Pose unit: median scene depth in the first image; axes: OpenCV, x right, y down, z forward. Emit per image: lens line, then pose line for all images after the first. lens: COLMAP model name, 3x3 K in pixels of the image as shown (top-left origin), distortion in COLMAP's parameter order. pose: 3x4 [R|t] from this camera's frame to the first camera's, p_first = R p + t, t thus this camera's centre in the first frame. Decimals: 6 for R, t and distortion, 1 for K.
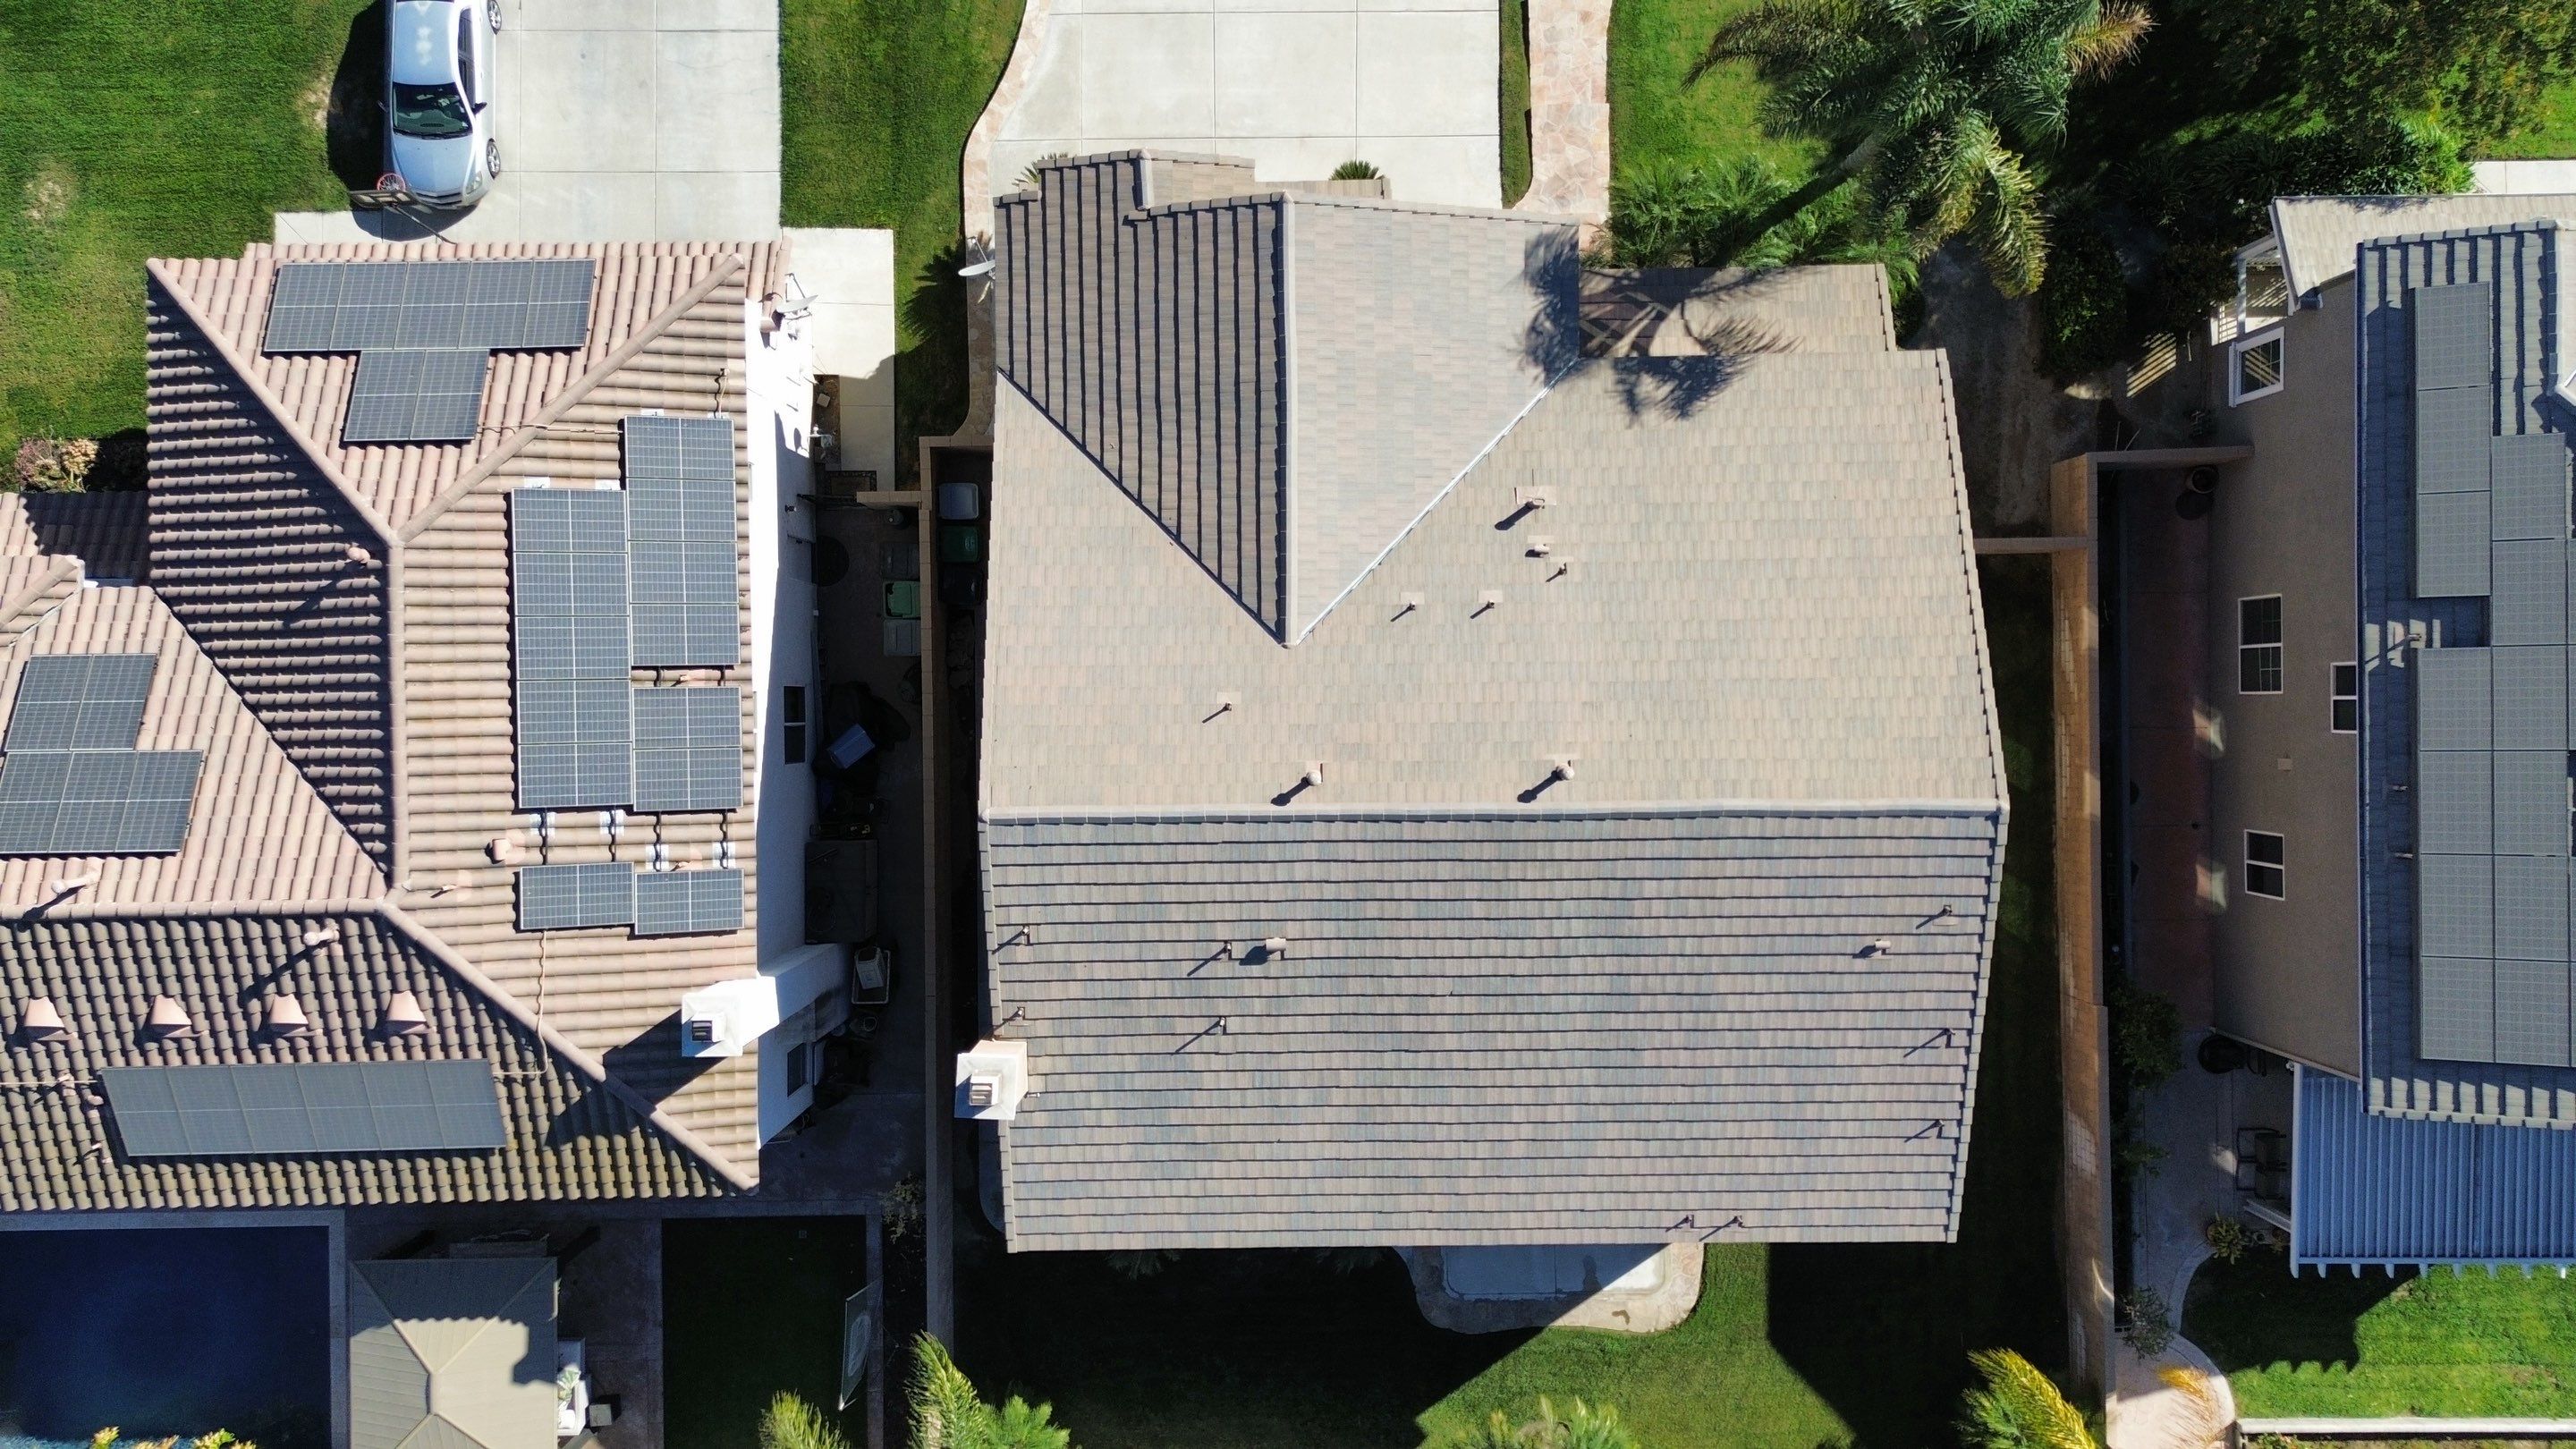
lens RADIAL K [[1854.5, 0, 1288.0], [0, 1854.5, 724.5], [0, 0, 1]] dist [0.088237, -0.083607]
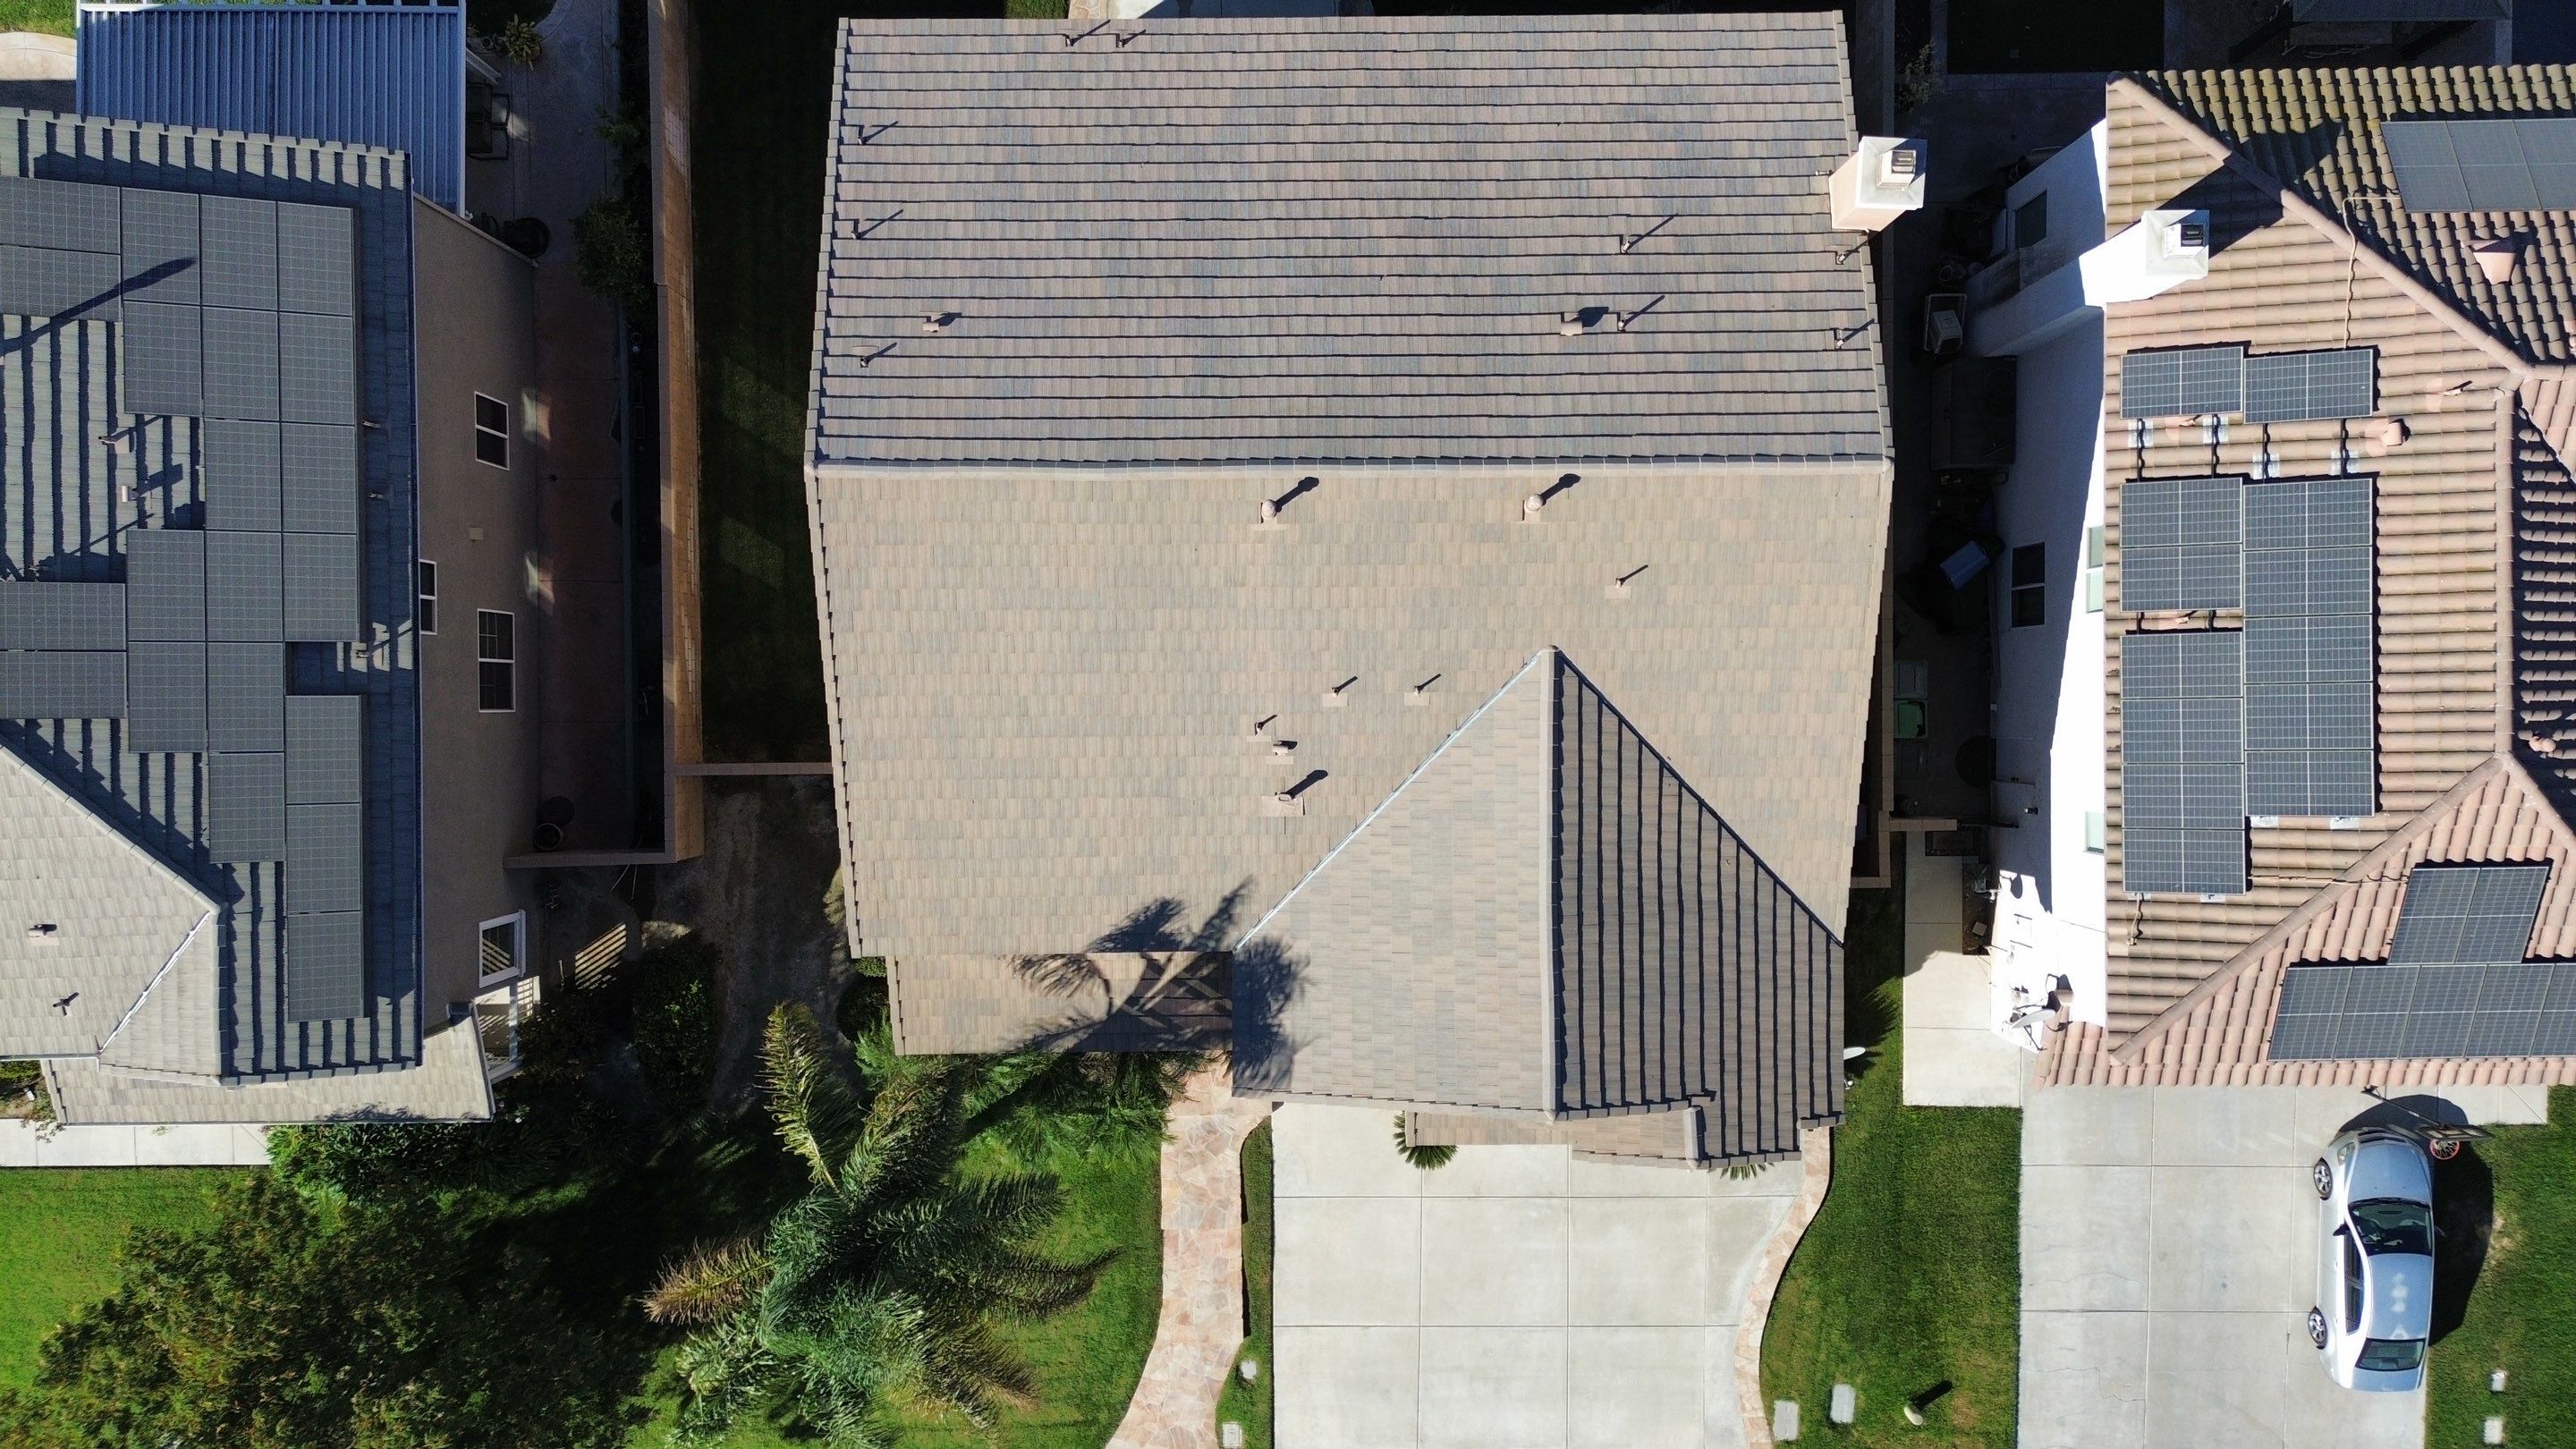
lens RADIAL K [[1854.5, 0, 1288.0], [0, 1854.5, 724.5], [0, 0, 1]] dist [0.088237, -0.083607]
pose [[-0.999979, -0.005629, -0.003280, 0.134655], [0.005696, -0.999772, -0.020576, -0.061518], [-0.003163, -0.020594, 0.999783, 0.048401]]
